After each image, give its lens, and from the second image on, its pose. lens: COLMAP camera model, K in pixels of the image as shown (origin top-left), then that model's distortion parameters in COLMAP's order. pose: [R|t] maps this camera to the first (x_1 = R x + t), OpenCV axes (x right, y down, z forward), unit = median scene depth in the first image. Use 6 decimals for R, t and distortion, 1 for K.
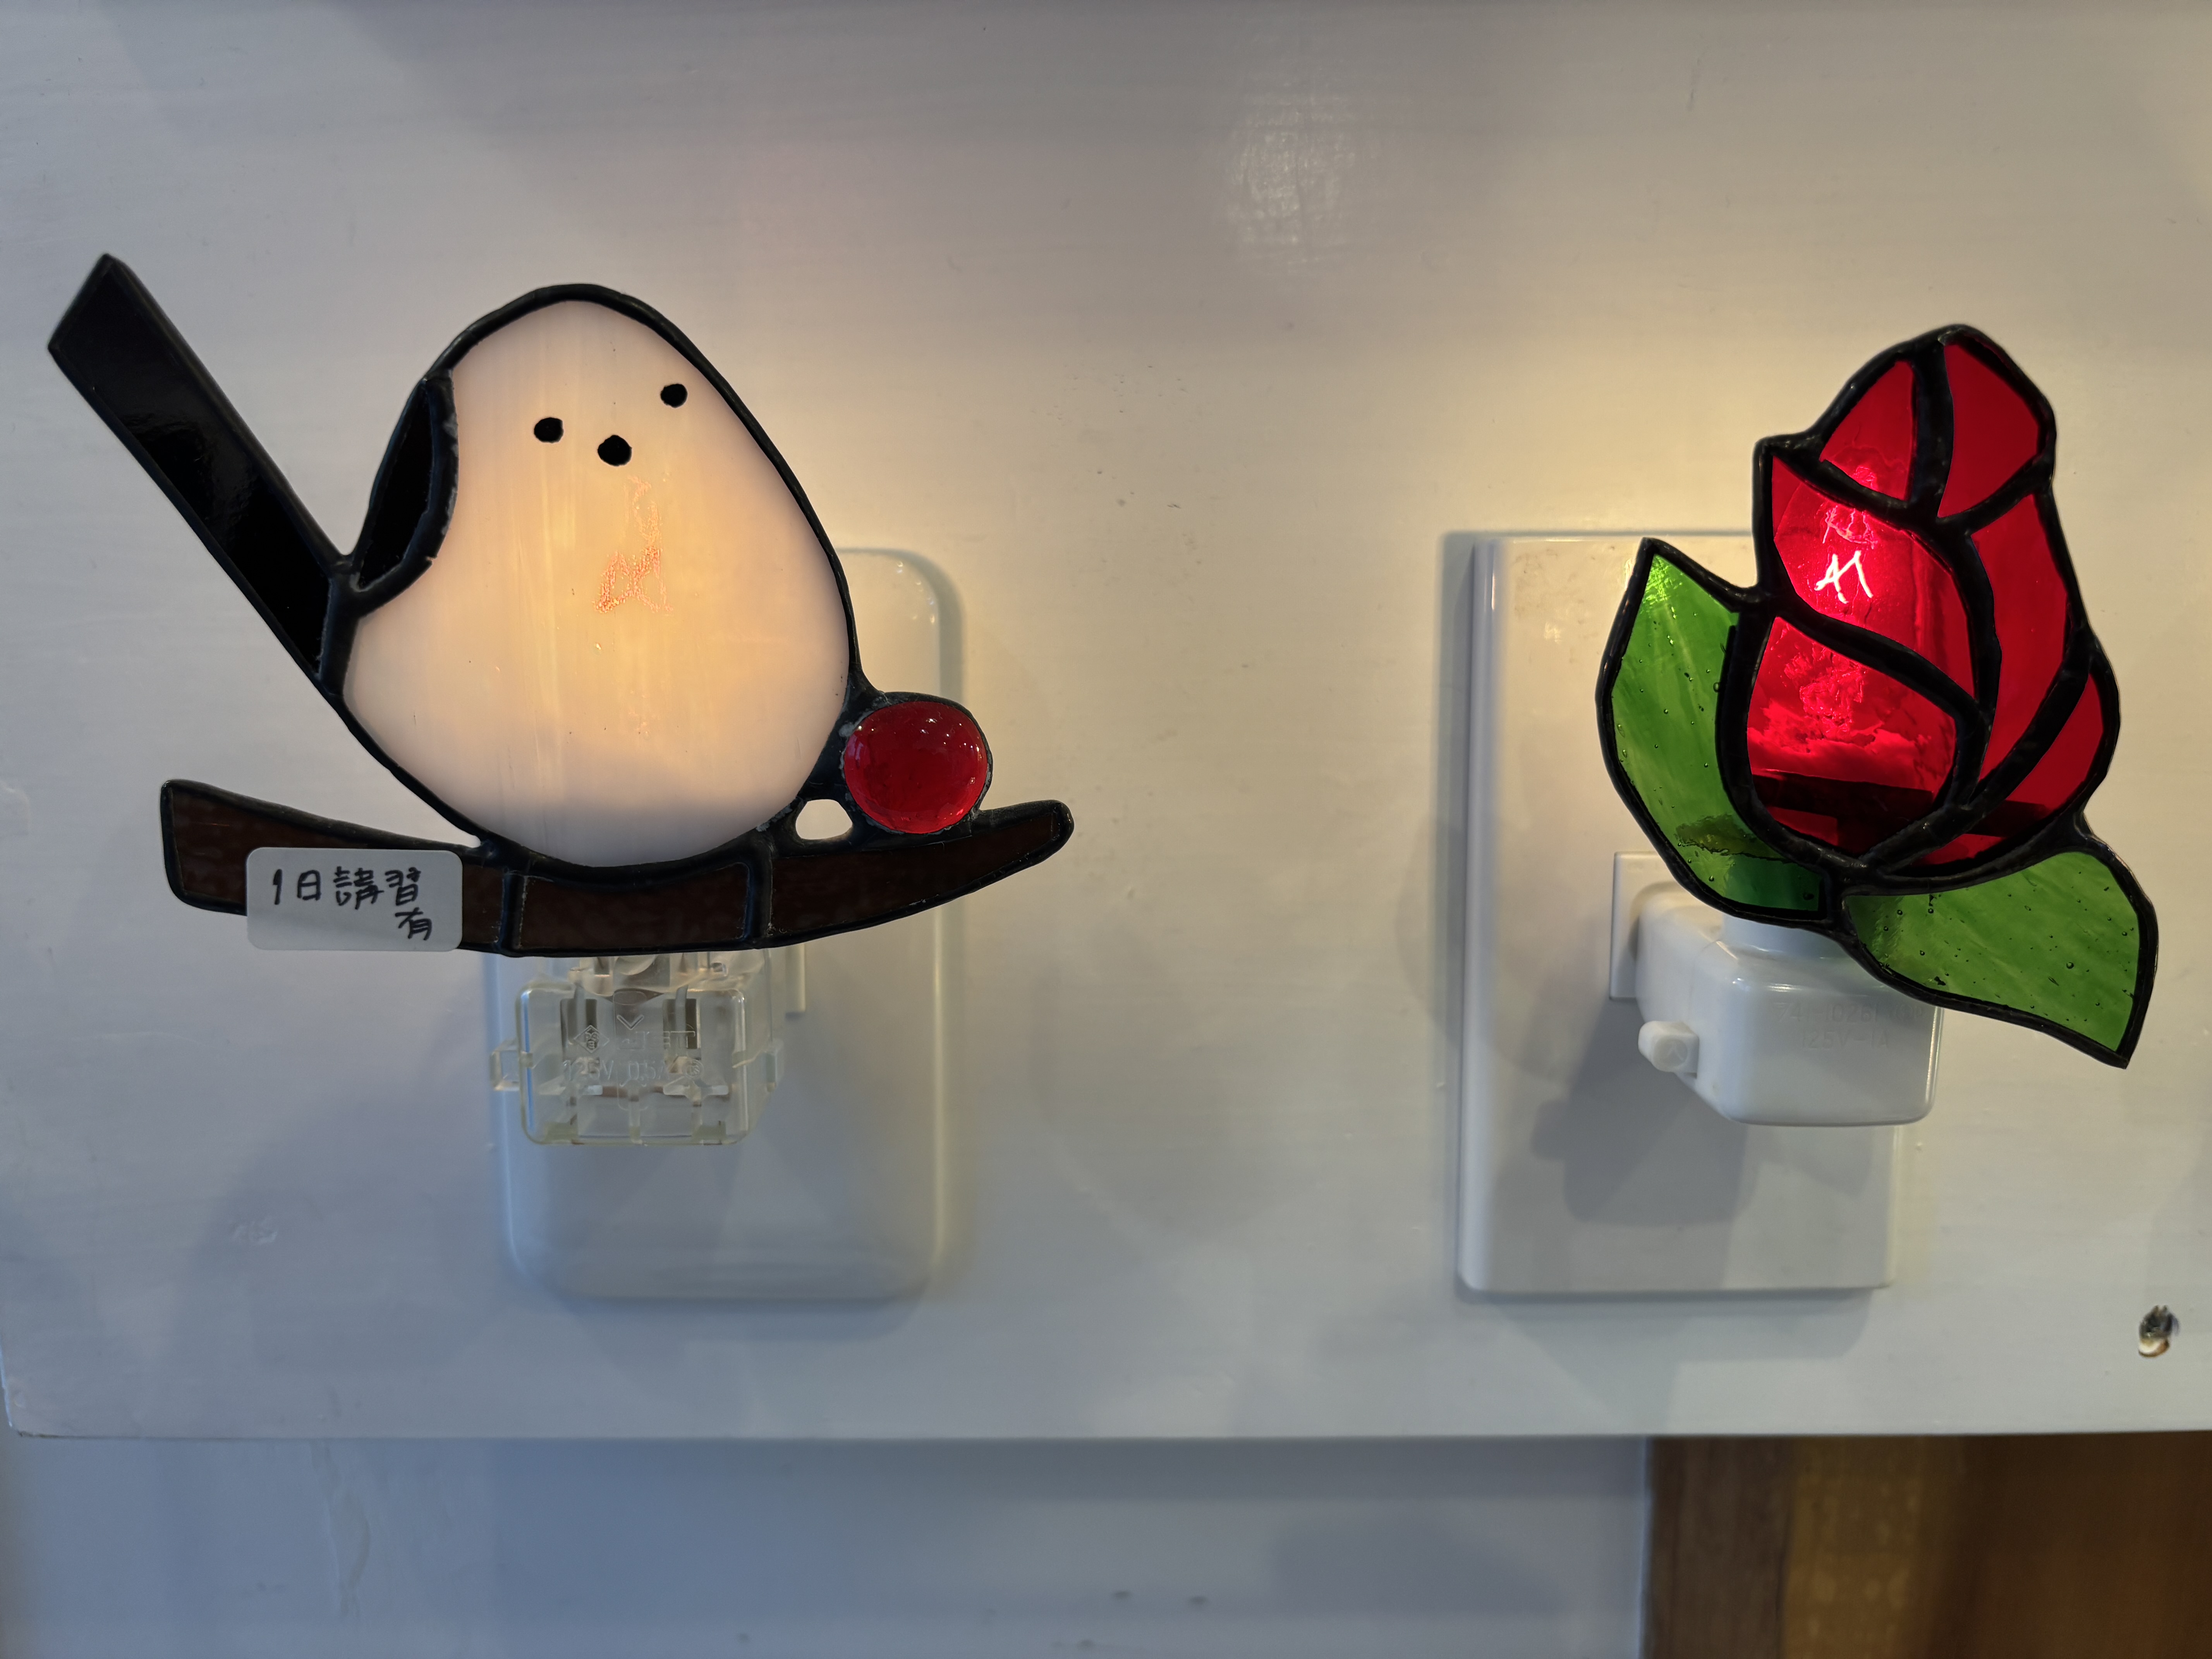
lens RADIAL K [[1756.6, 0, 1125.1], [0, 1756.6, 827.5], [0, 0, 1]] dist [0.054042, -0.084315]
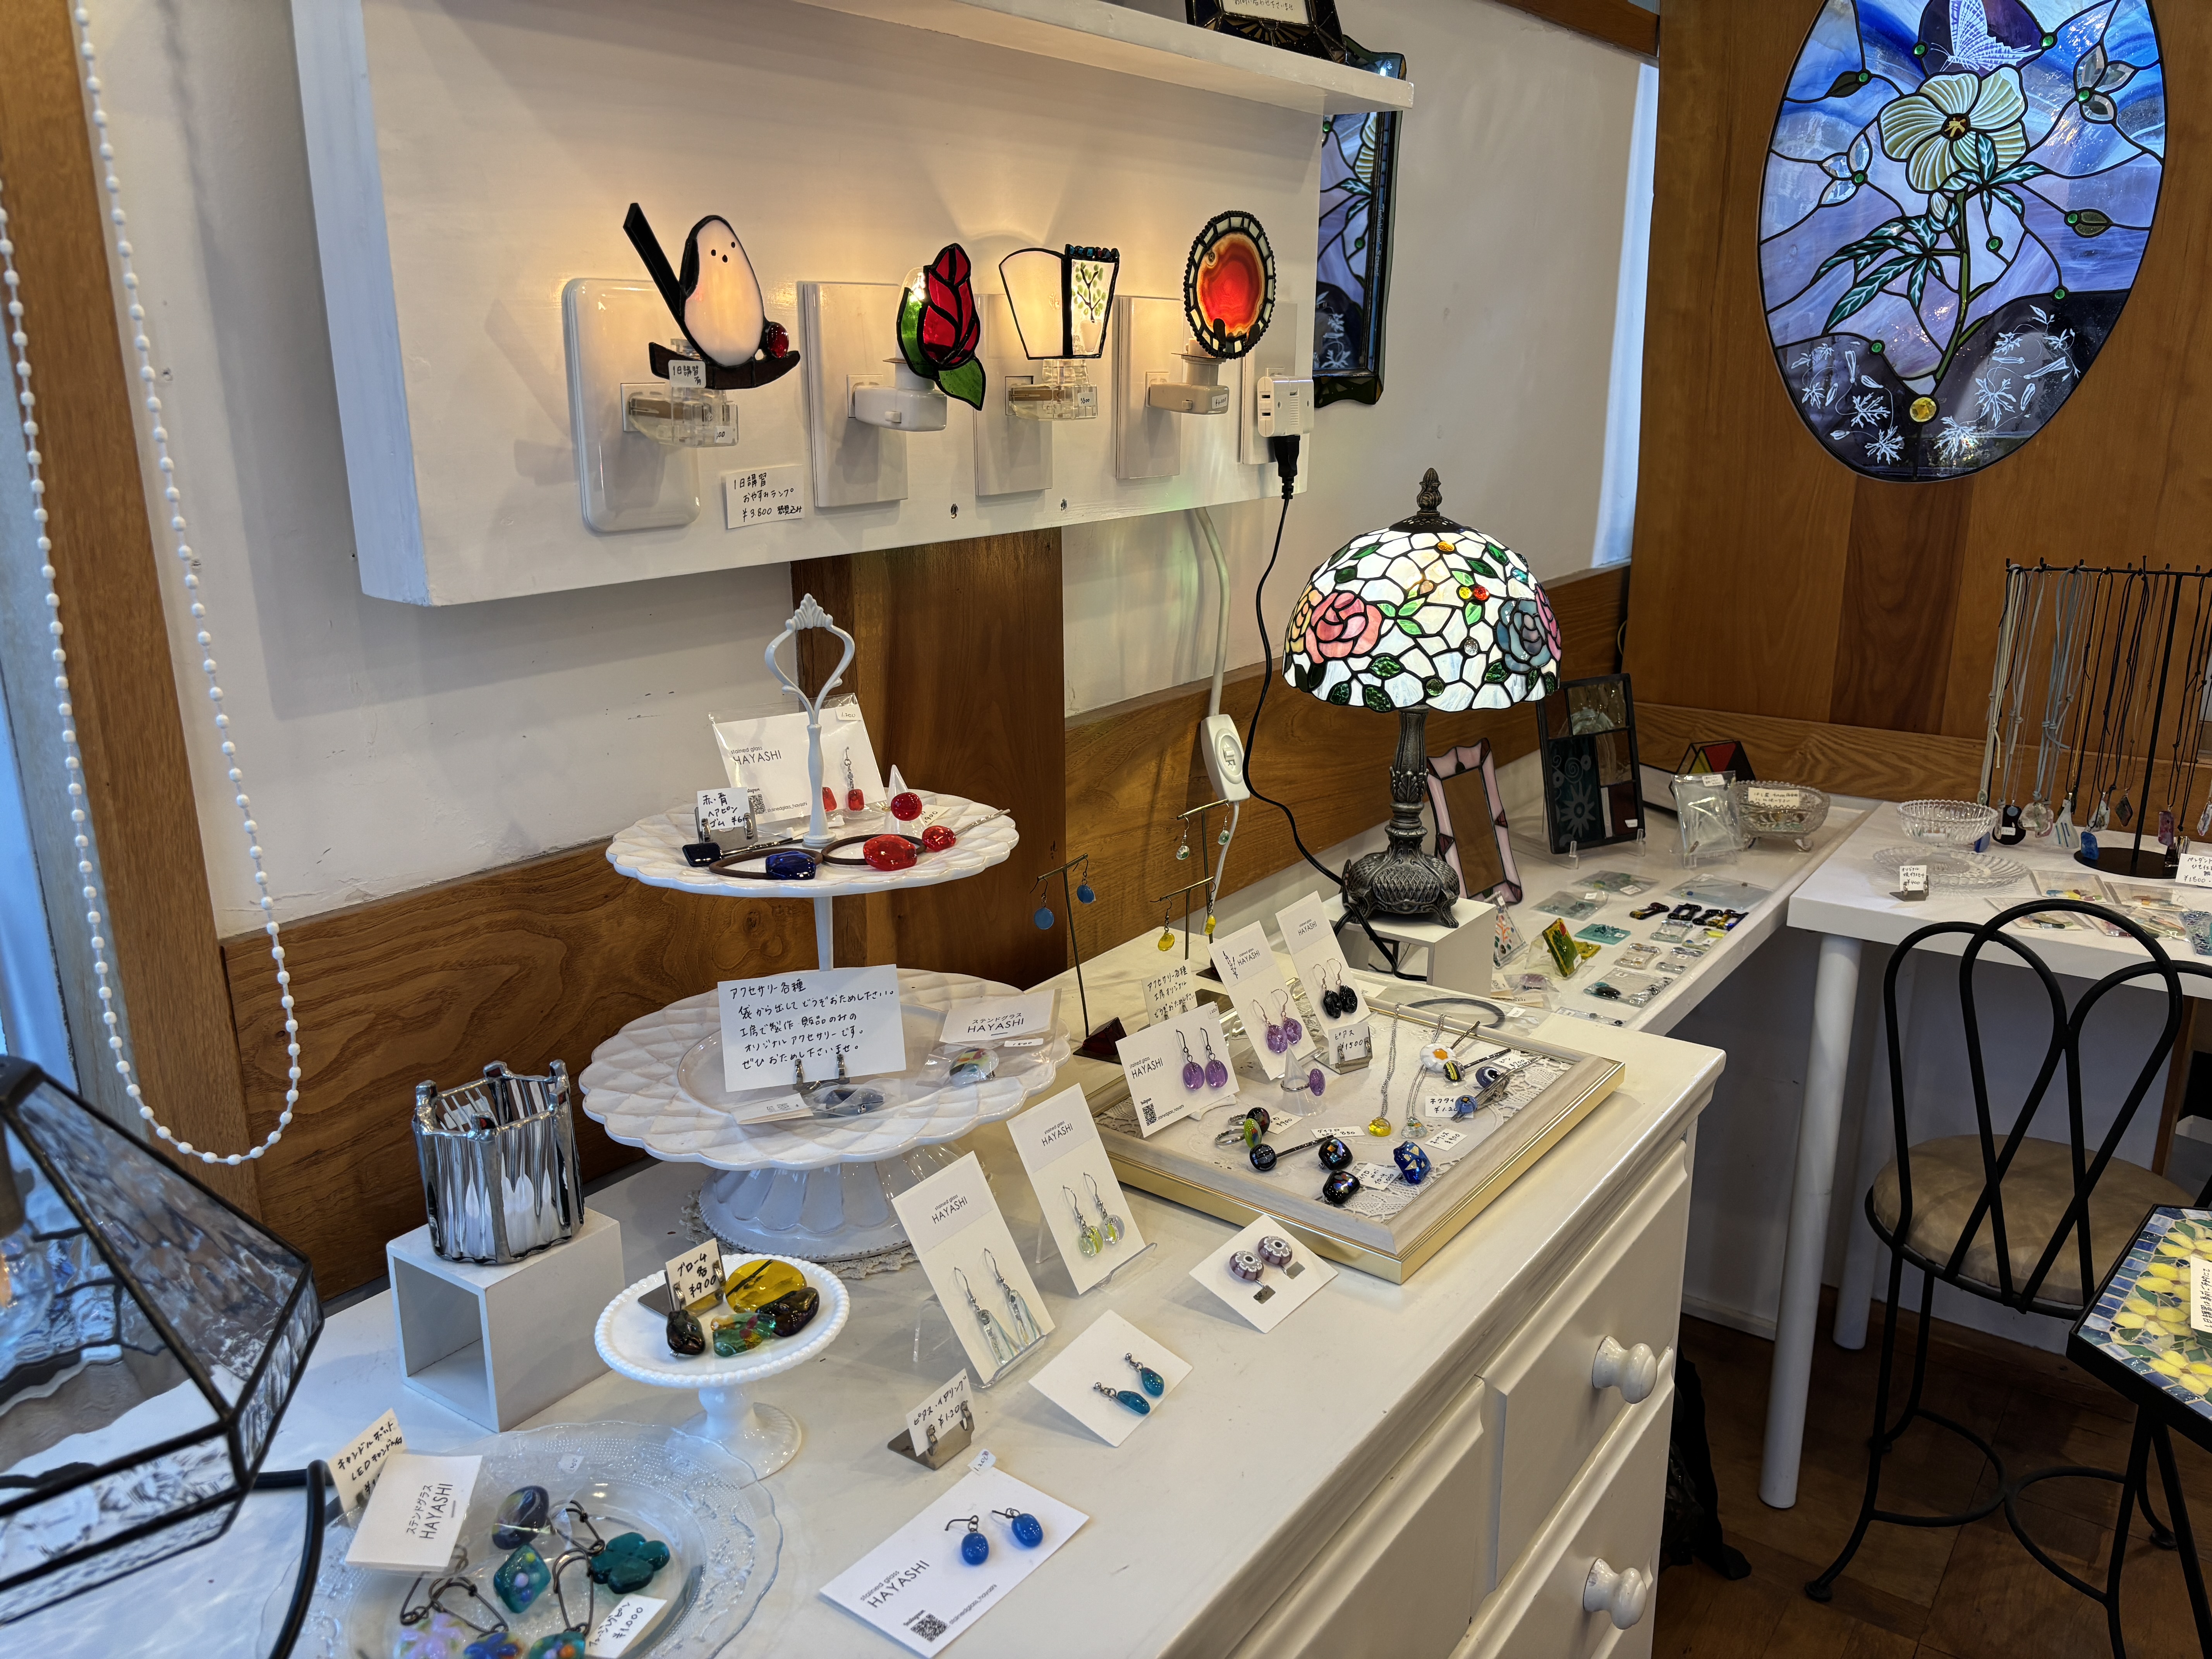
lens RADIAL K [[1695.2, 0, 1106.0], [0, 1695.2, 829.5], [0, 0, 1]] dist [0.074577, -0.106749]
pose [[0.615026, -0.218384, 0.757662, -2.956928], [0.097446, 0.974567, 0.201802, 0.351483], [-0.782462, -0.050282, 0.620665, -2.152782]]
